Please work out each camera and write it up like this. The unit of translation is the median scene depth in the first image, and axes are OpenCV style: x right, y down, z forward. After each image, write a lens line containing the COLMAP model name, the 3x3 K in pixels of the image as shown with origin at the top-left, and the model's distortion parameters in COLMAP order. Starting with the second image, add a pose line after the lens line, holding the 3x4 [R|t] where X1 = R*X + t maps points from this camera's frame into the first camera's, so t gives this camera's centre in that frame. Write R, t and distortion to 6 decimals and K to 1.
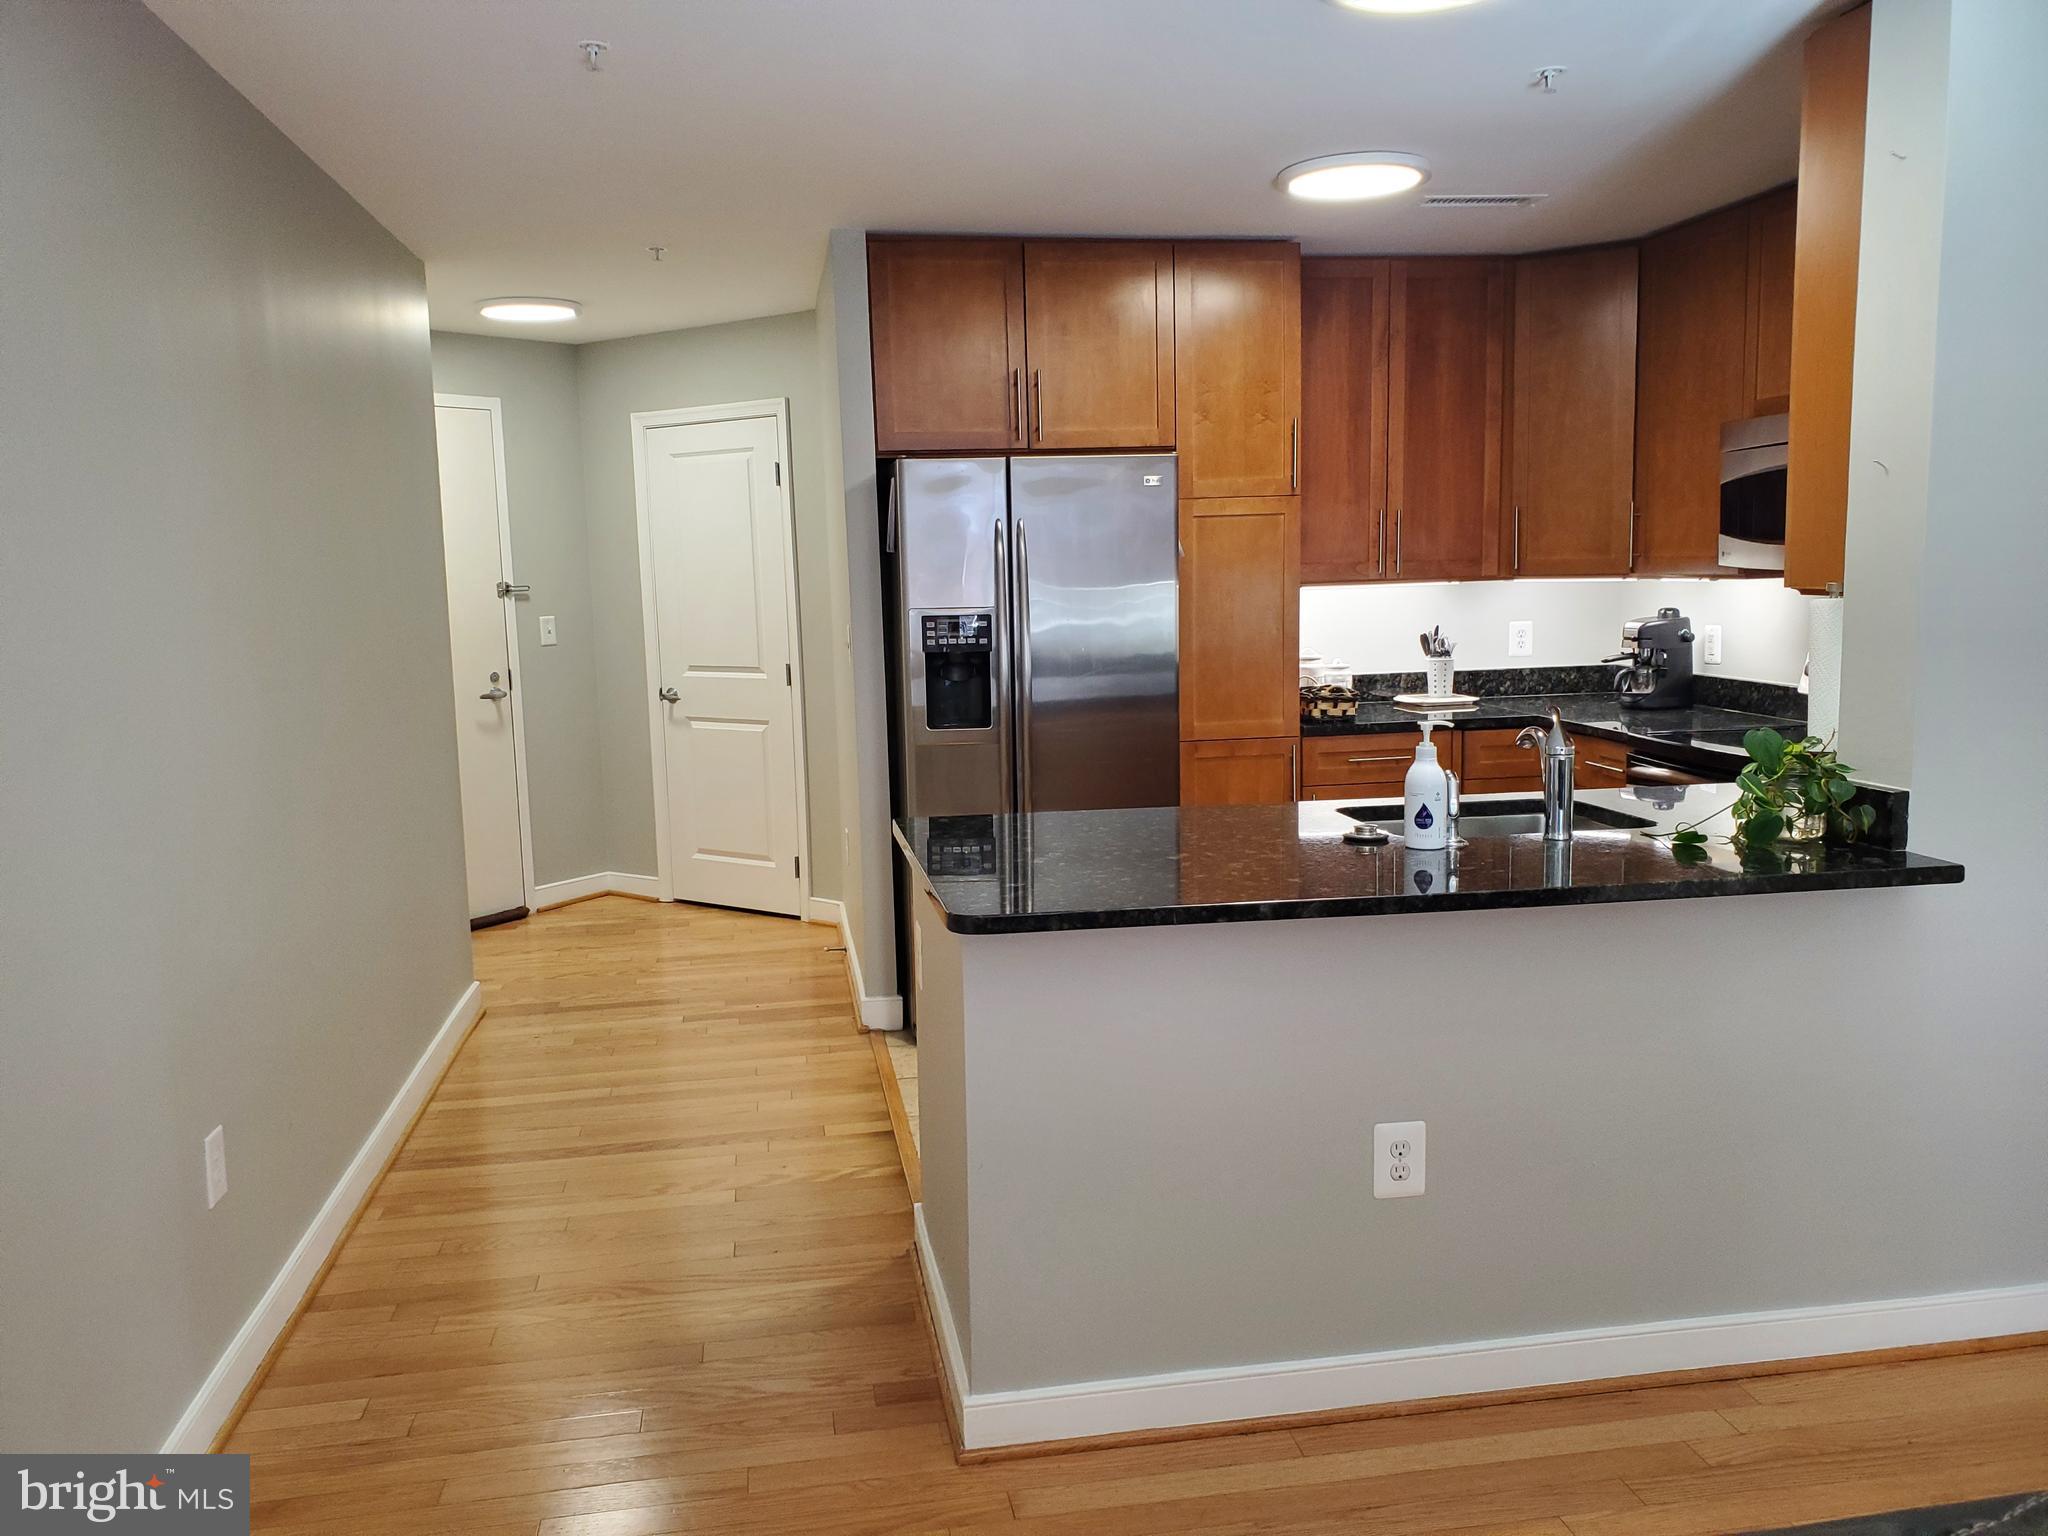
lens RADIAL K [[1583.7, 0, 1025.6], [0, 1583.7, 767.5], [0, 0, 1]] dist [0.003822, 0.014761]
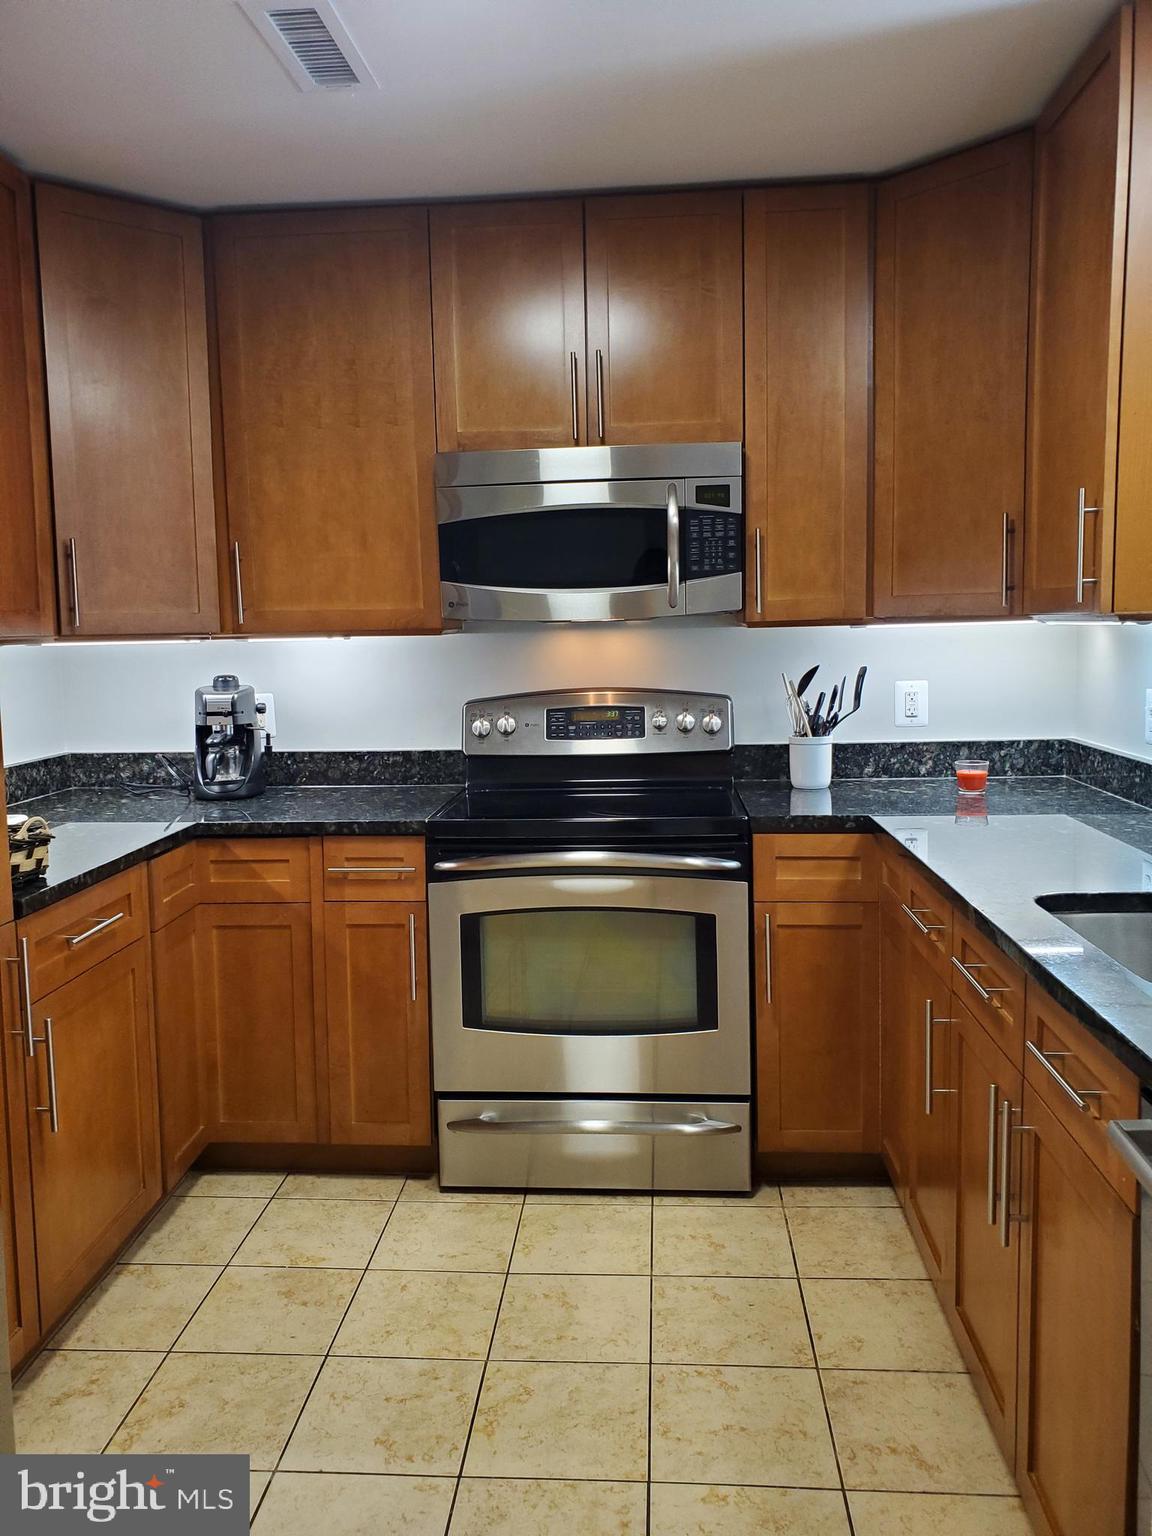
lens RADIAL K [[1187.8, 0, 575.2], [0, 1187.8, 753.1], [0, 0, 1]] dist [0.003822, 0.014761]
pose [[0.233866, -0.082383, 0.968772, -0.169210], [0.133944, 0.989633, 0.051822, -0.070168], [-0.962998, 0.117642, 0.242477, 0.696928]]
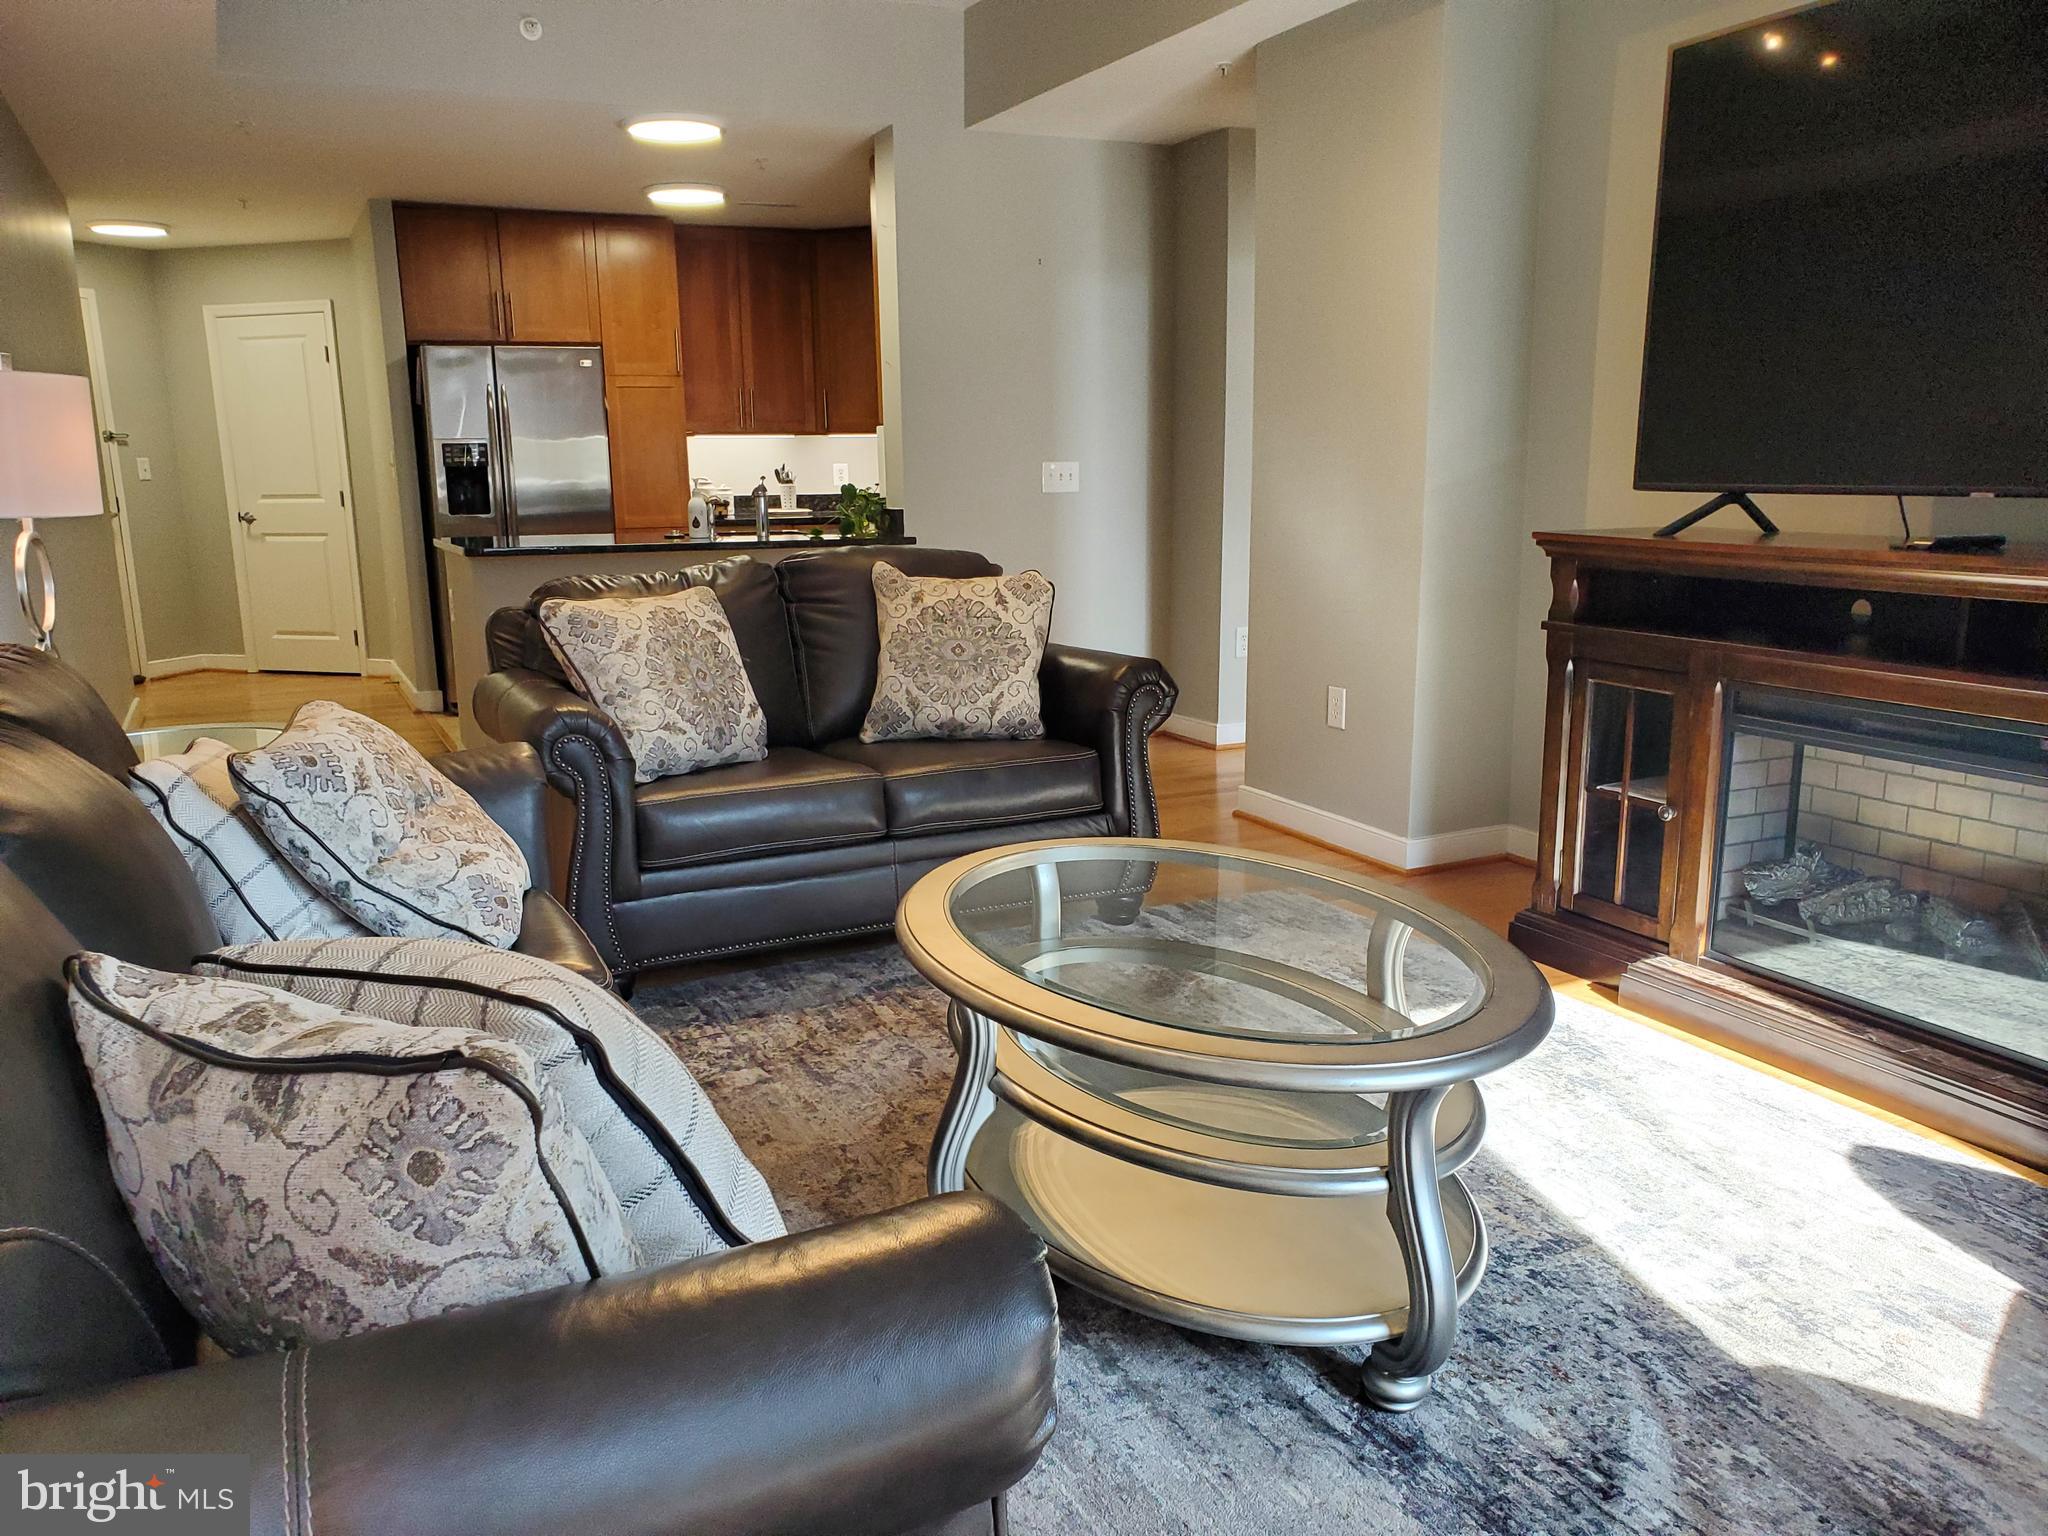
lens RADIAL K [[1583.7, 0, 991.9], [0, 1583.7, 815.7], [0, 0, 1]] dist [0.003822, 0.014761]
pose [[0.963938, -0.046780, 0.261982, 0.030520], [0.024032, 0.995708, 0.089371, 0.134474], [-0.265039, -0.079853, 0.960926, -0.657956]]
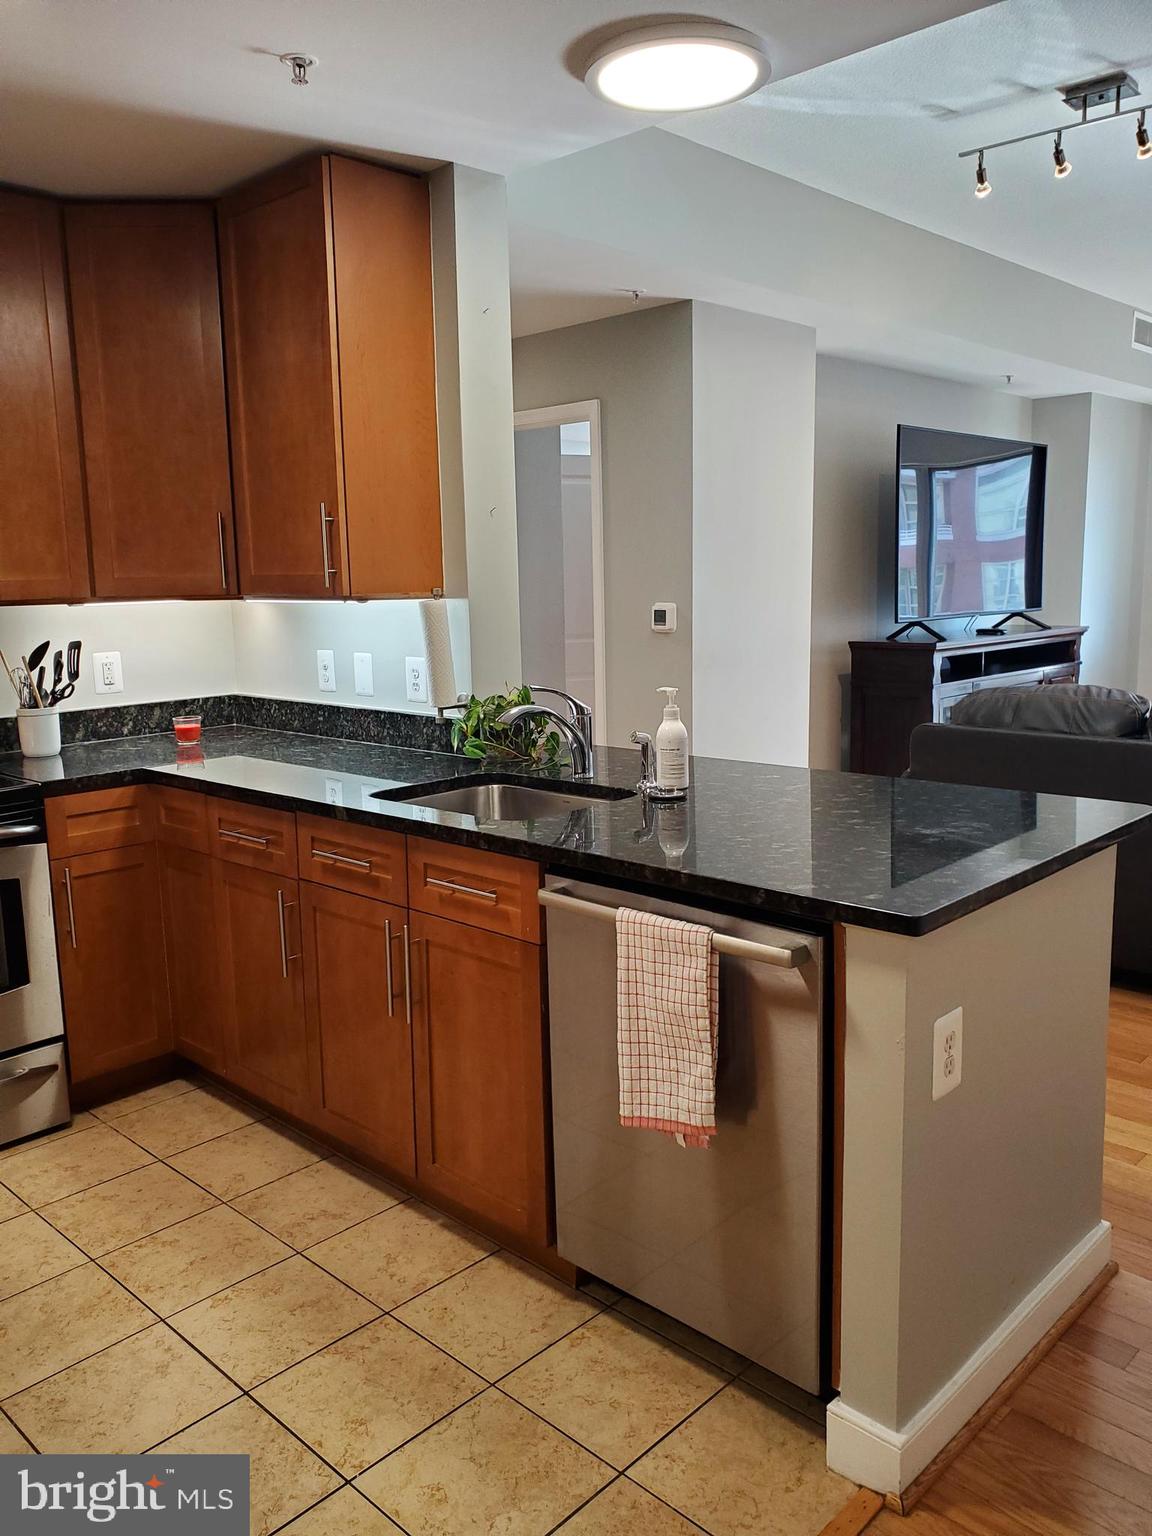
lens RADIAL K [[1187.8, 0, 576.6], [0, 1187.8, 770.9], [0, 0, 1]] dist [0.003822, 0.014761]
pose [[-0.600665, -0.094570, 0.793888, -0.218080], [0.133327, 0.967226, 0.216095, -0.087242], [-0.788306, 0.235647, -0.568370, 0.800372]]
